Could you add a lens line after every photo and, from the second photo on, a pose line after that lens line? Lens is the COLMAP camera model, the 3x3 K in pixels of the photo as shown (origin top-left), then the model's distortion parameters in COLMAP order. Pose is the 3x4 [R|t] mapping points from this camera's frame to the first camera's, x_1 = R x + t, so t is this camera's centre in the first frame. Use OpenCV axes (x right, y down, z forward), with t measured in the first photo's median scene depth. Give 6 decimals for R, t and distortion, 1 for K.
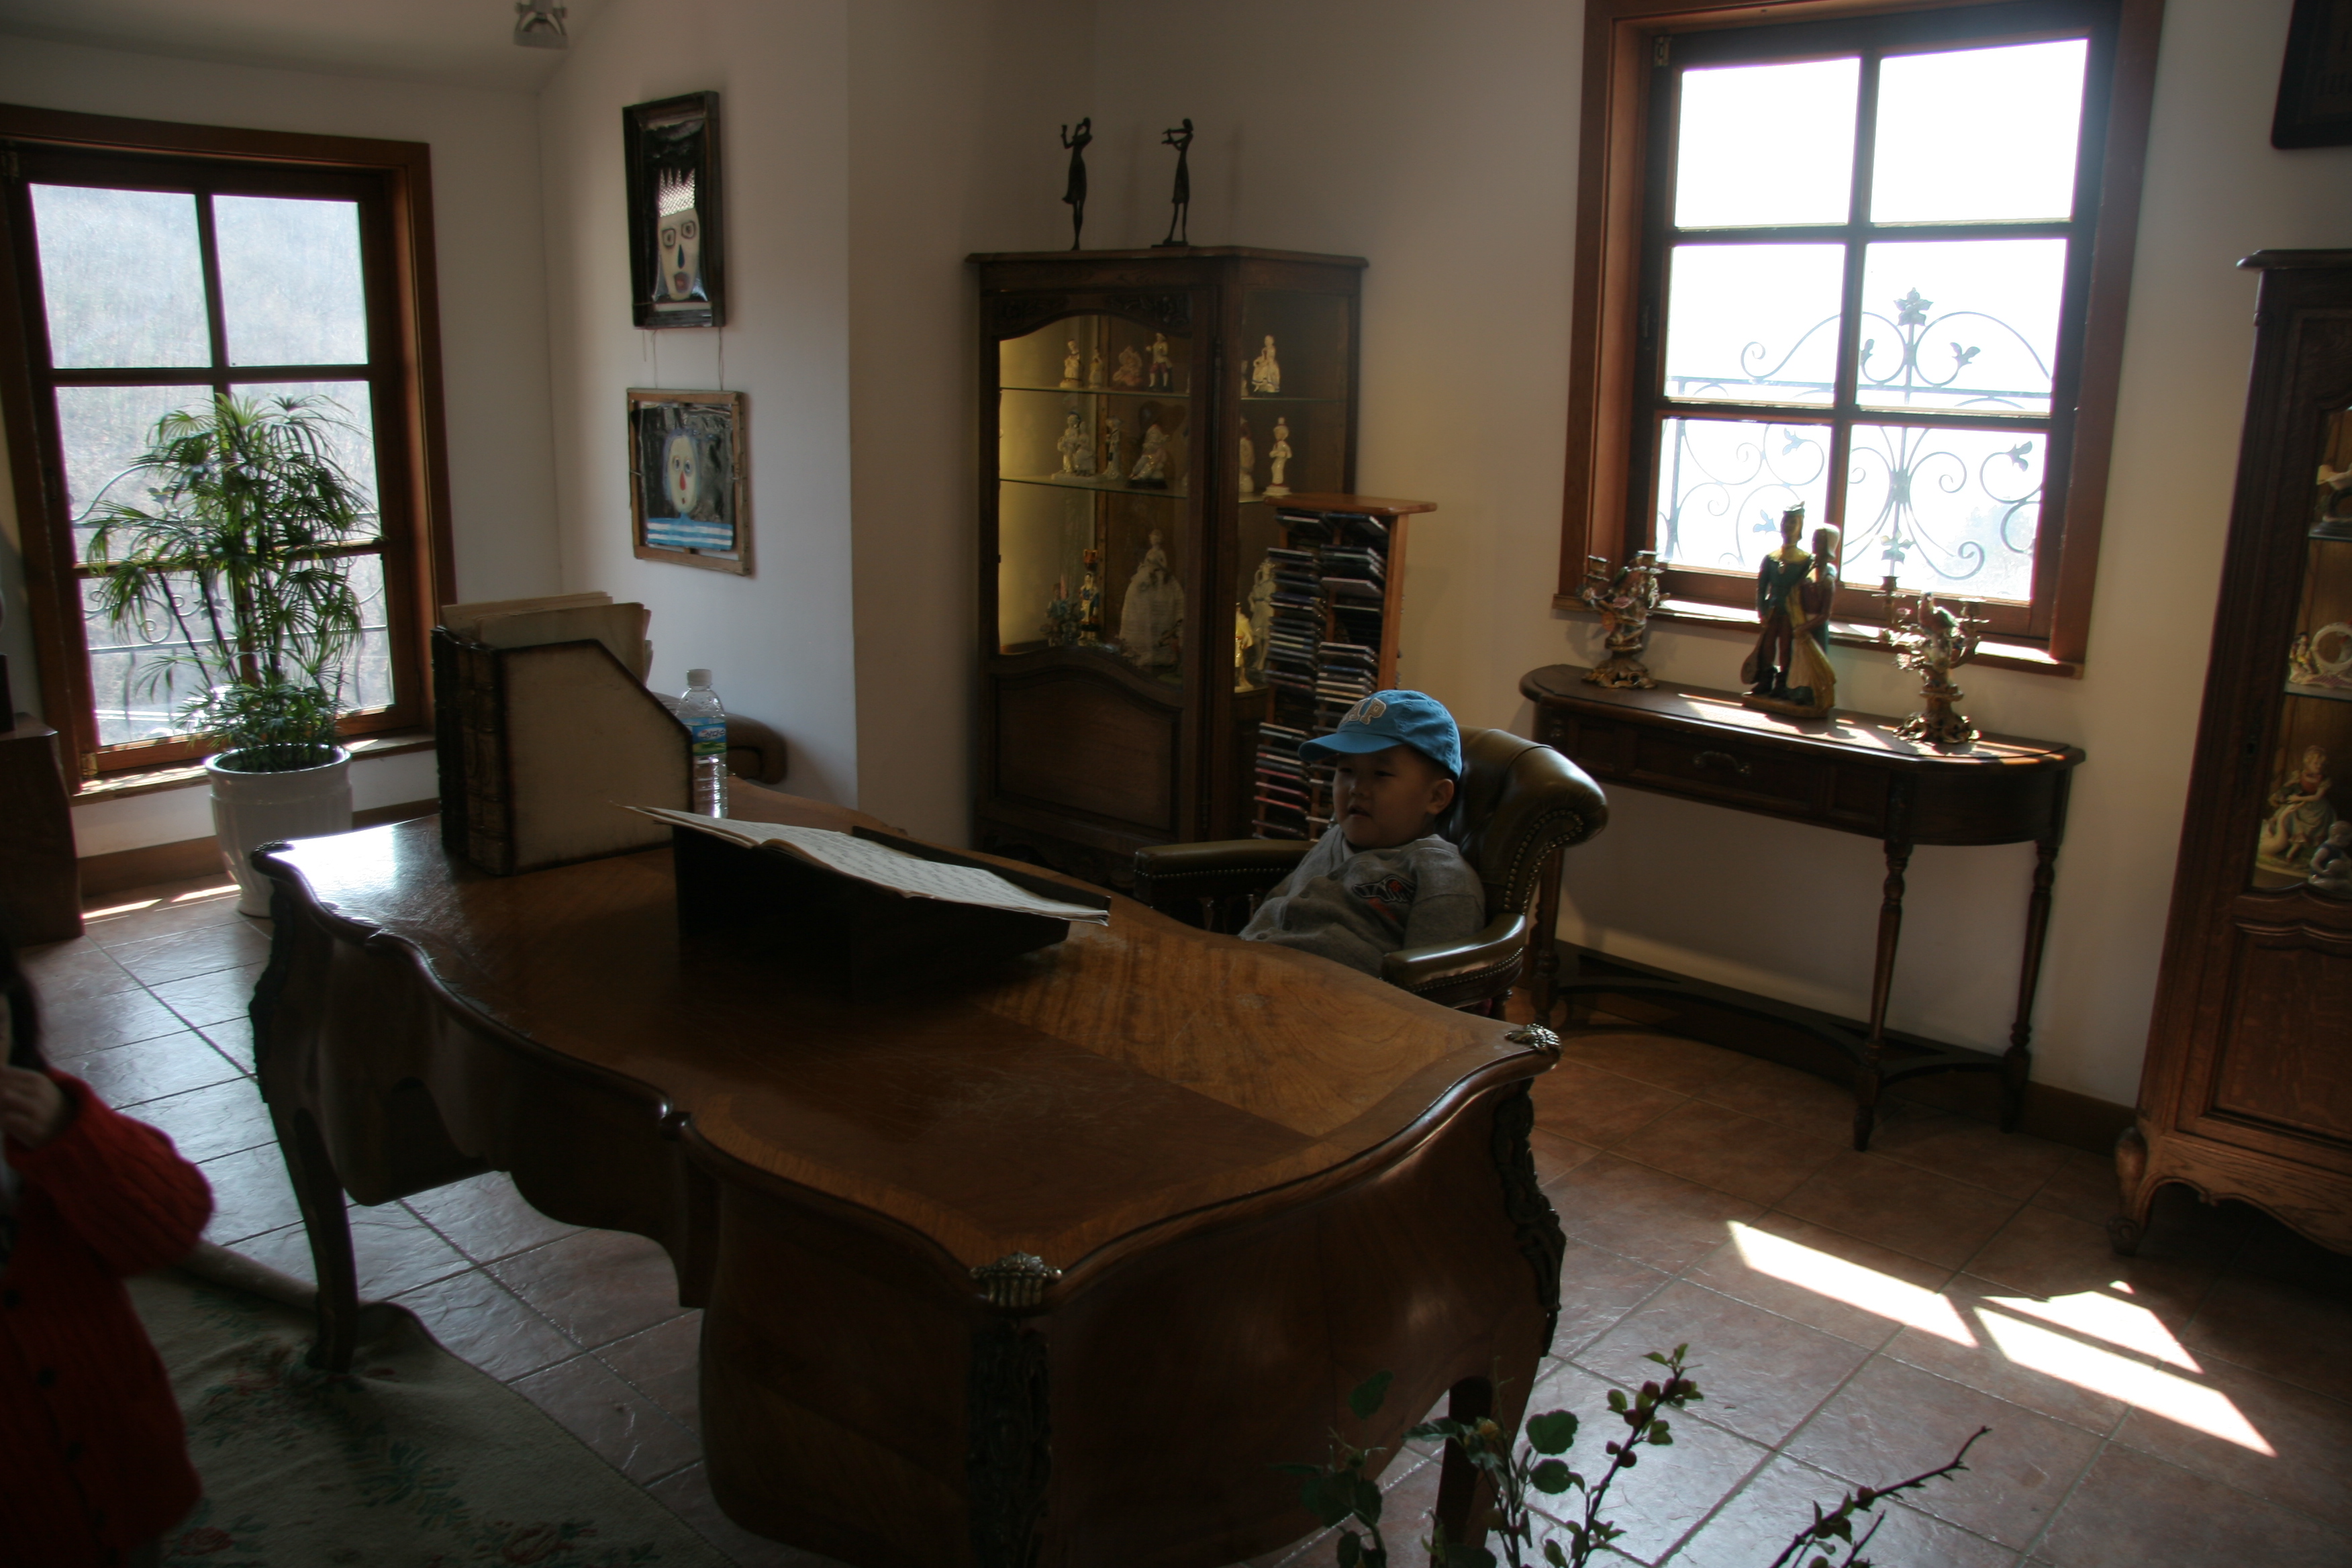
lens RADIAL K [[1834.2, 0, 1193.8], [0, 1834.2, 812.6], [0, 0, 1]] dist [-0.180324, 0.152351]
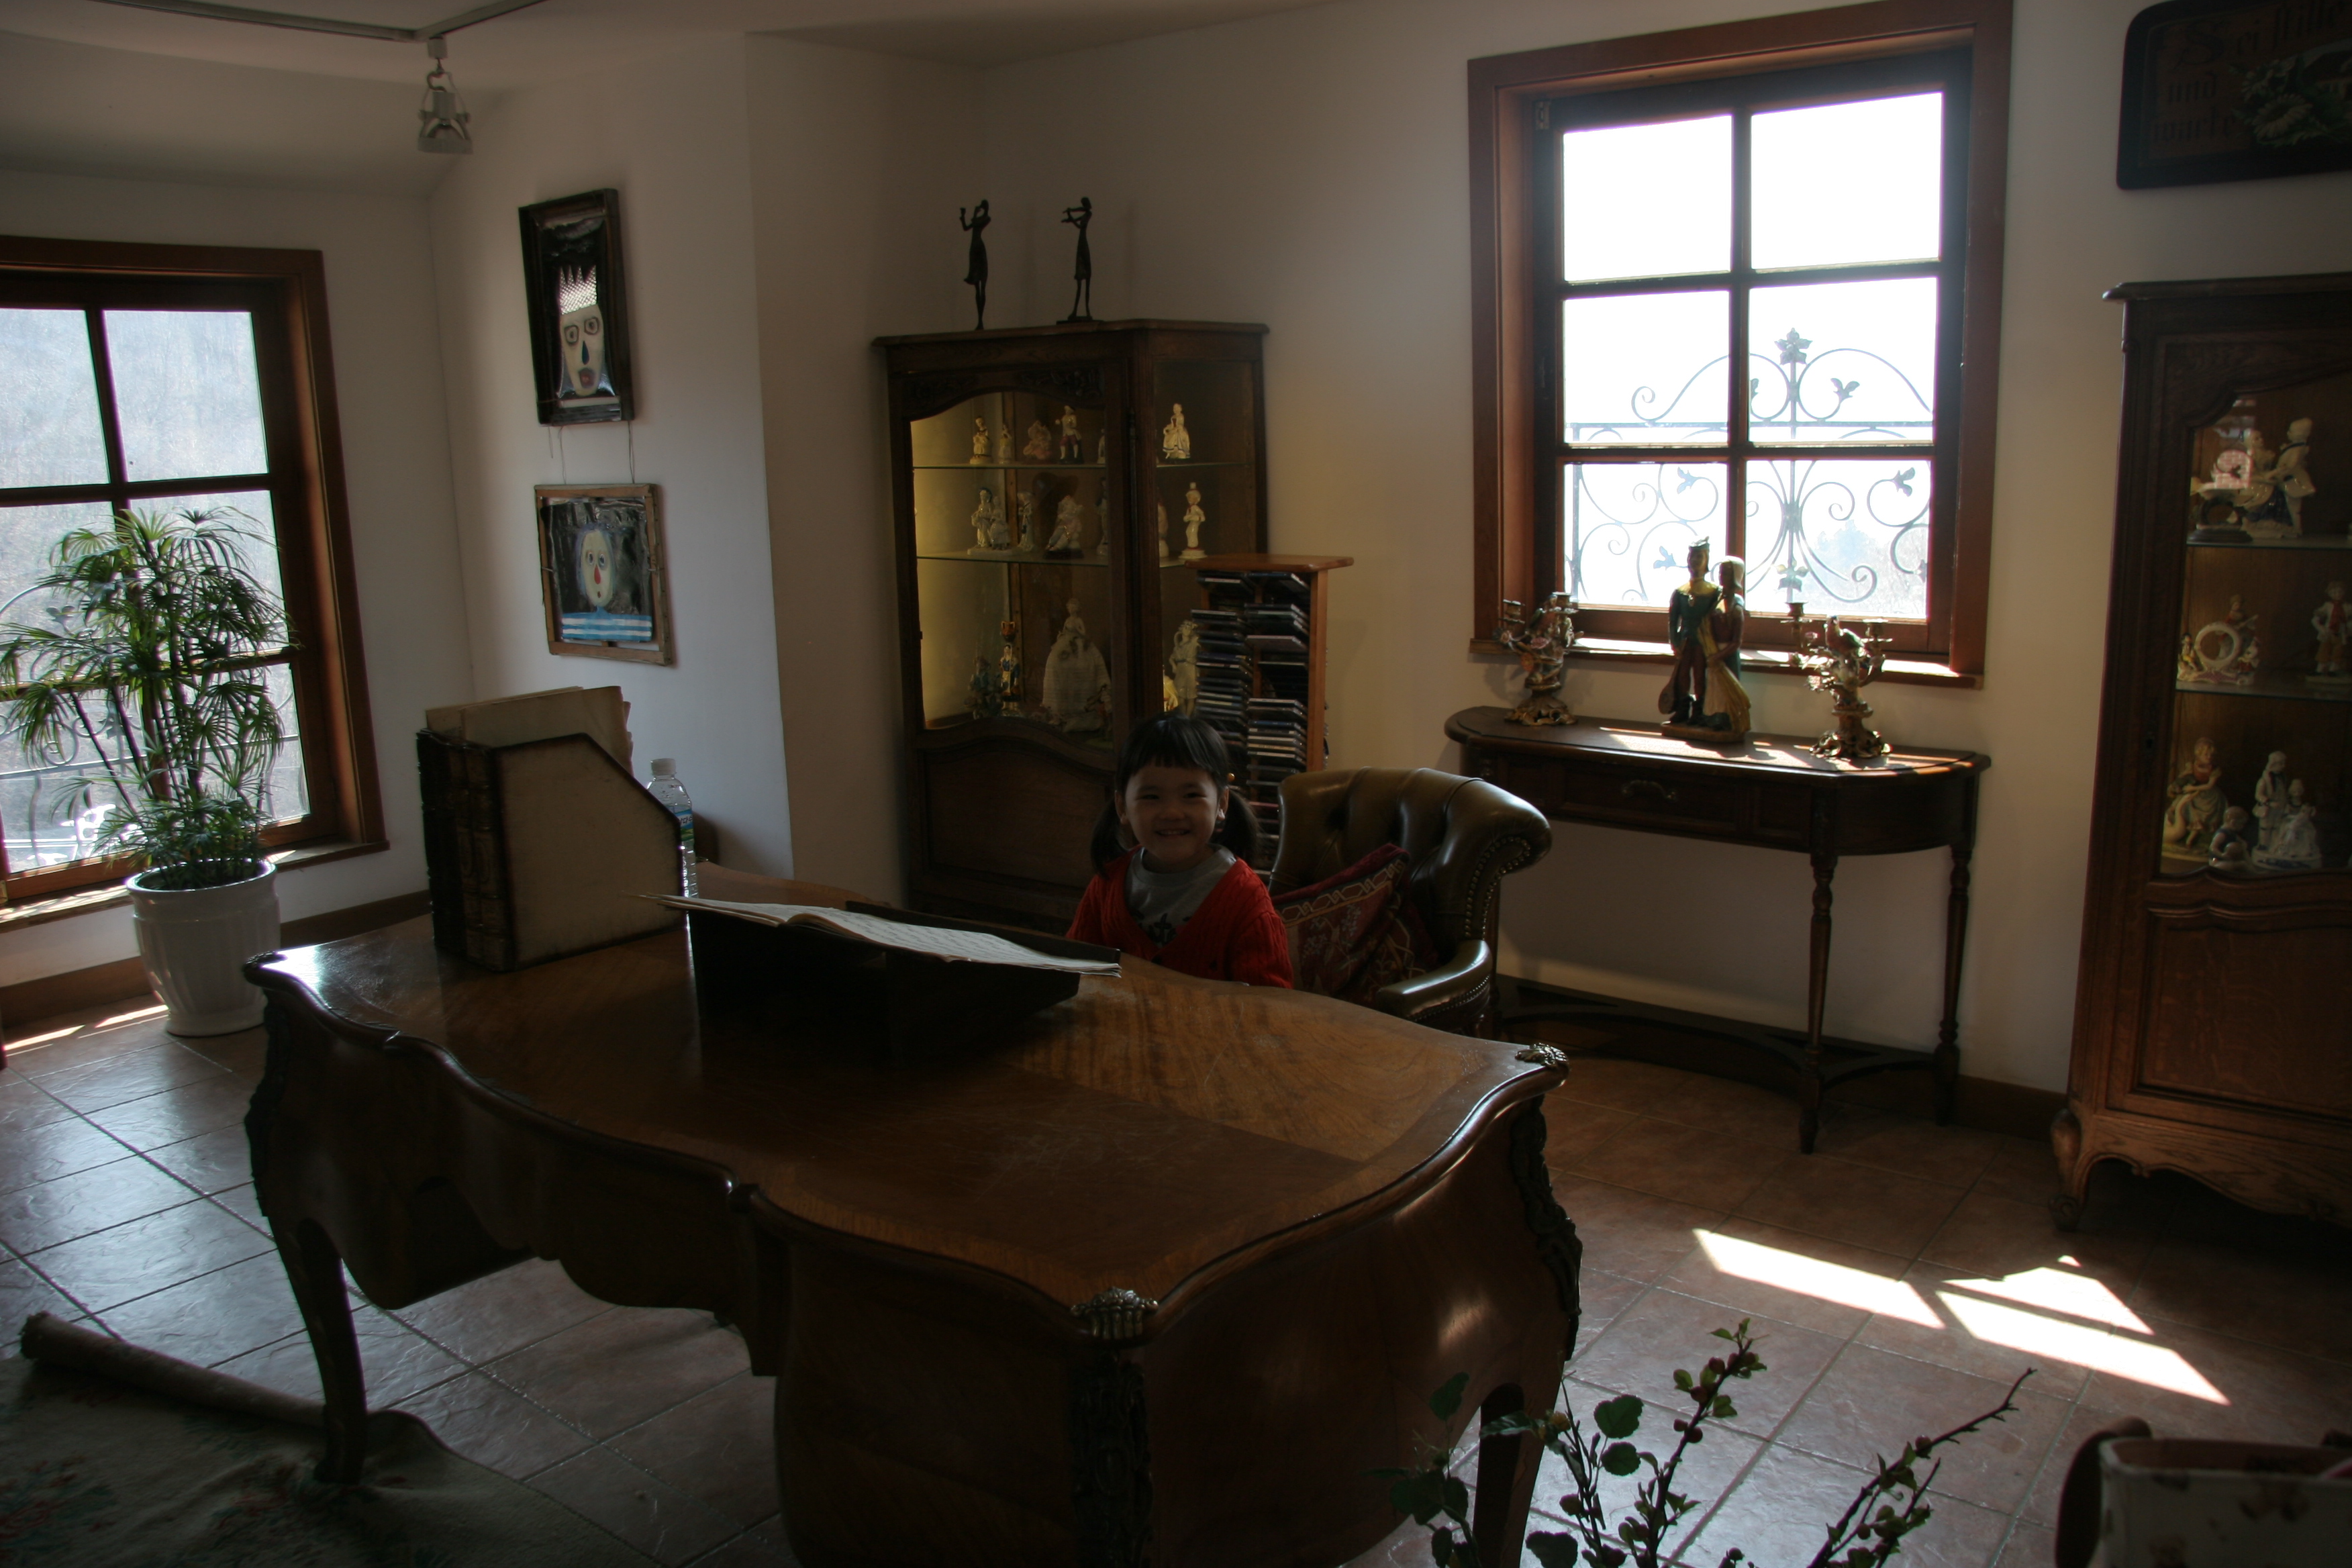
lens RADIAL K [[1834.2, 0, 1197.8], [0, 1834.2, 810.2], [0, 0, 1]] dist [-0.180324, 0.152351]
pose [[0.995586, -0.061216, 0.071148, -0.040303], [0.063726, 0.997403, -0.033556, 0.002108], [-0.068909, 0.037942, 0.996901, -0.022250]]
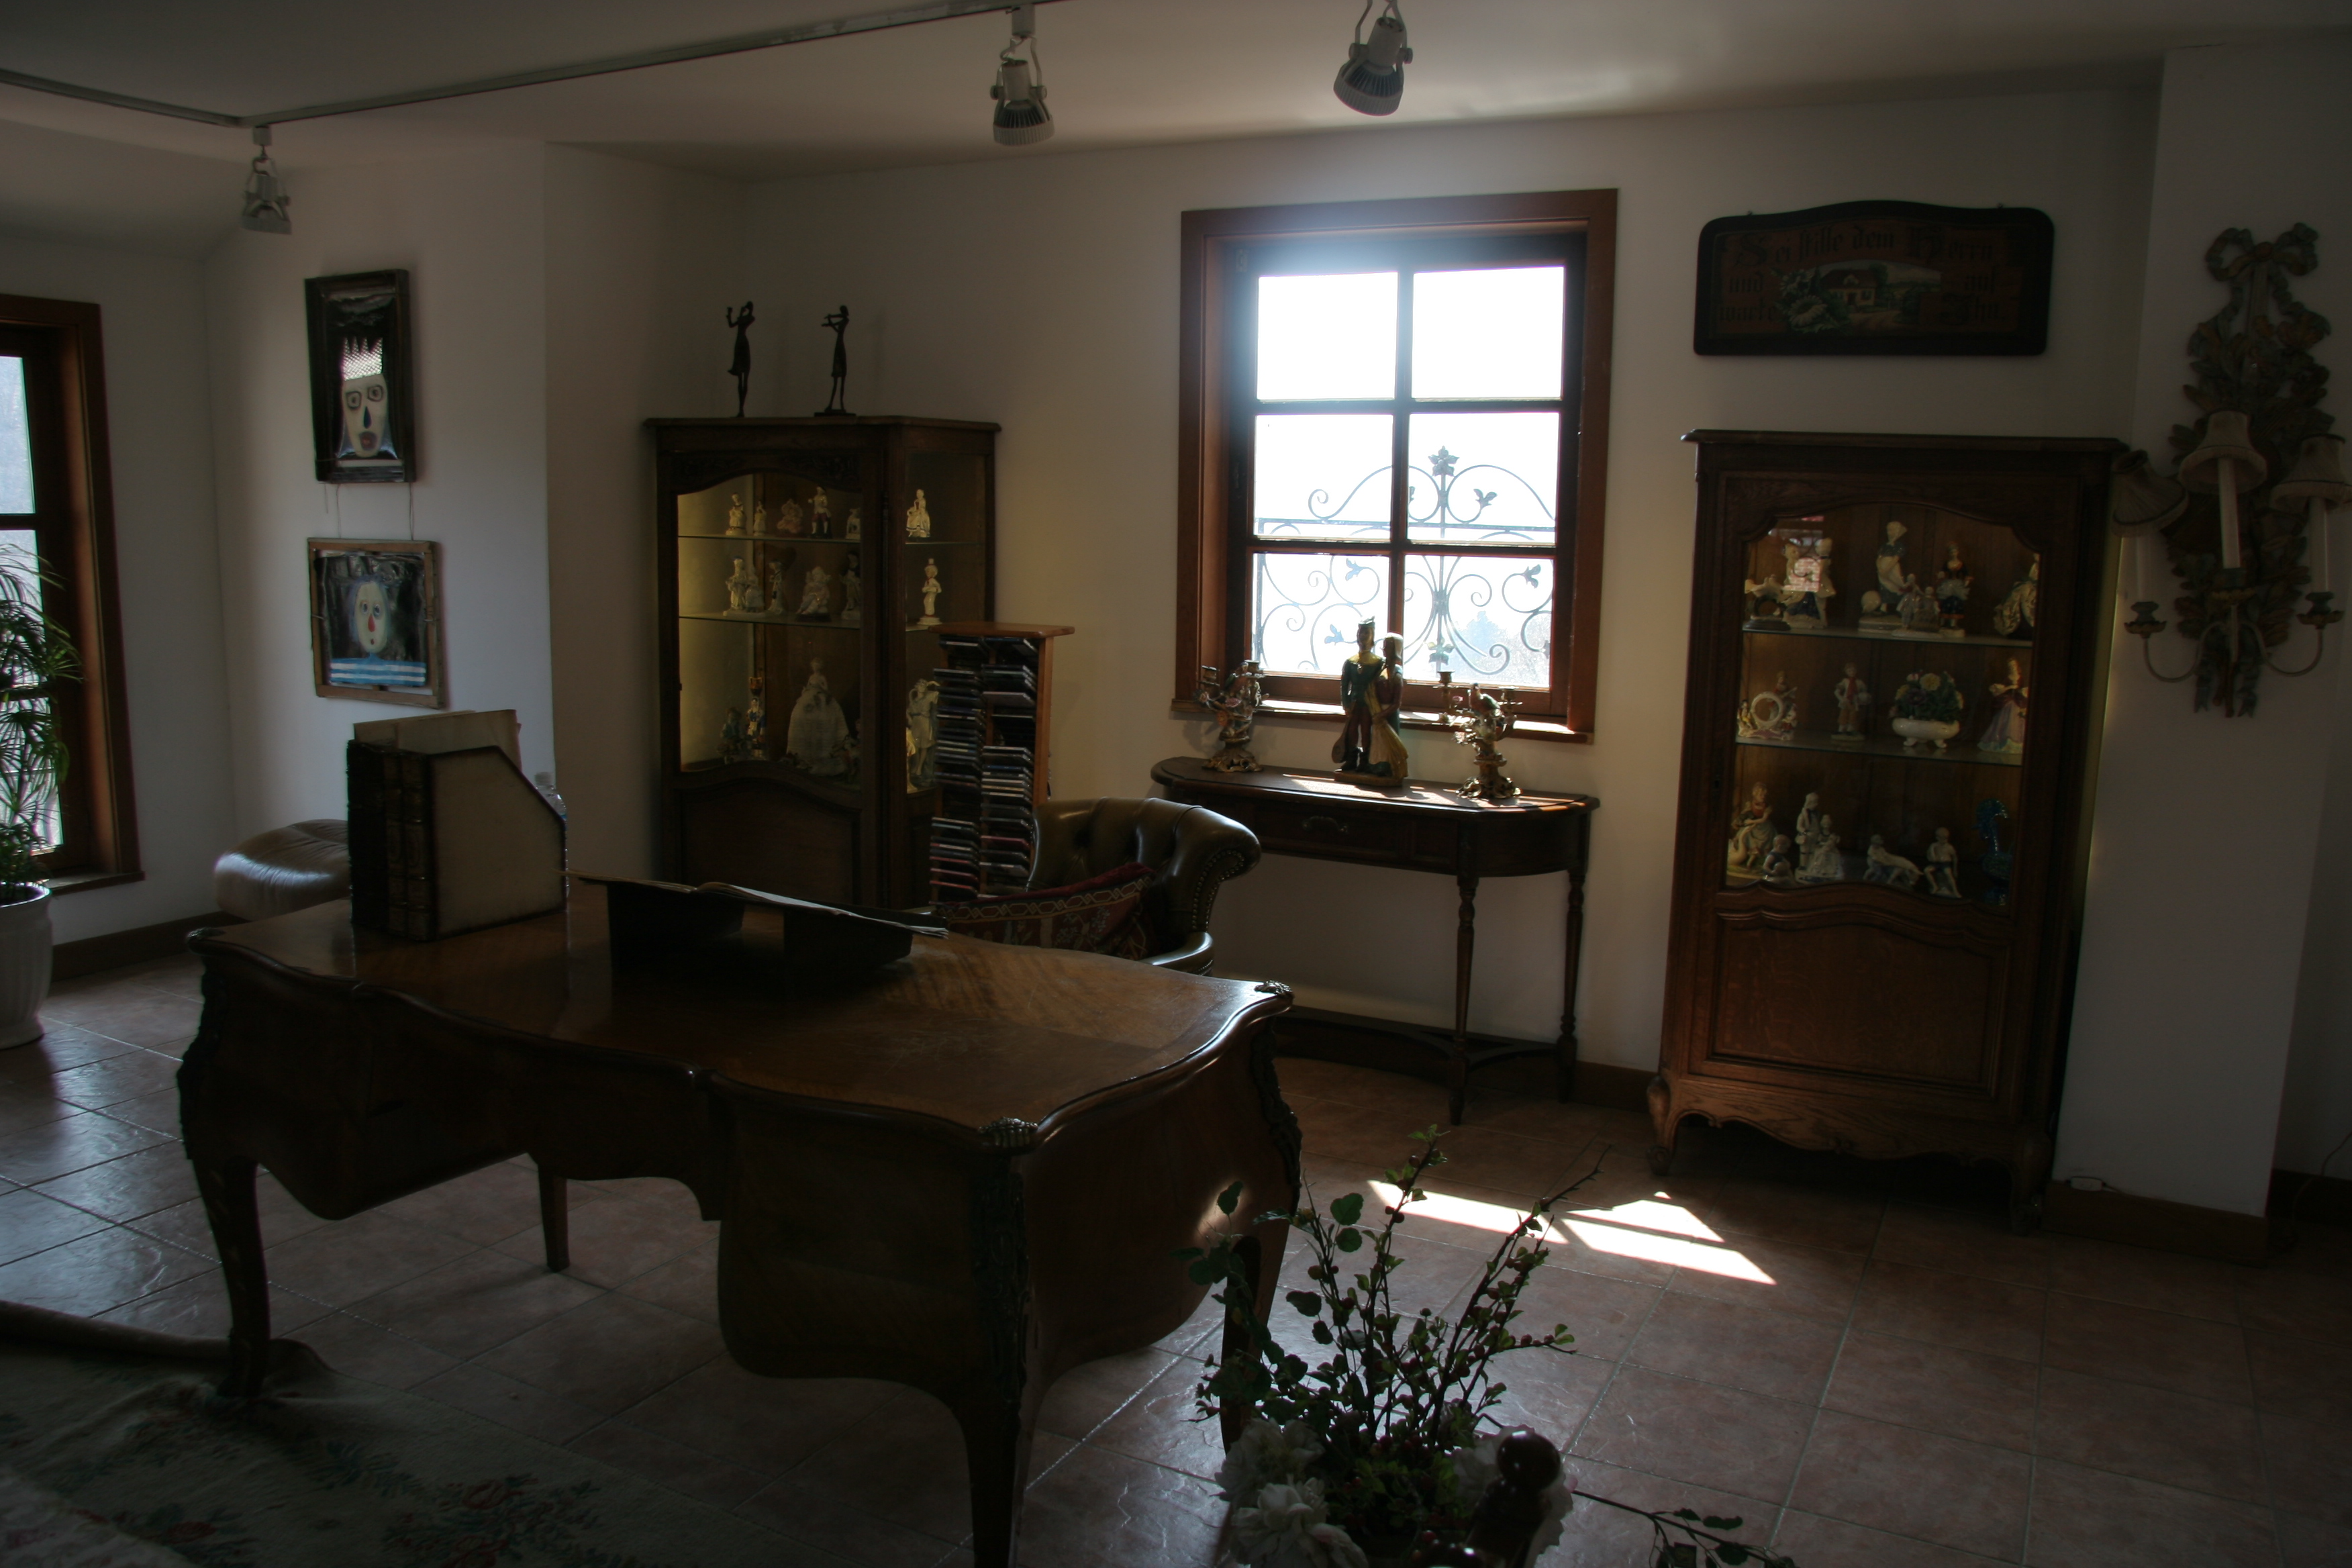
lens RADIAL K [[1834.2, 0, 1207.8], [0, 1834.2, 805.7], [0, 0, 1]] dist [-0.180324, 0.152351]
pose [[0.961633, -0.045094, 0.270607, -0.126520], [0.065176, 0.995710, -0.065685, 0.036297], [-0.266484, 0.080802, 0.960446, -0.195757]]
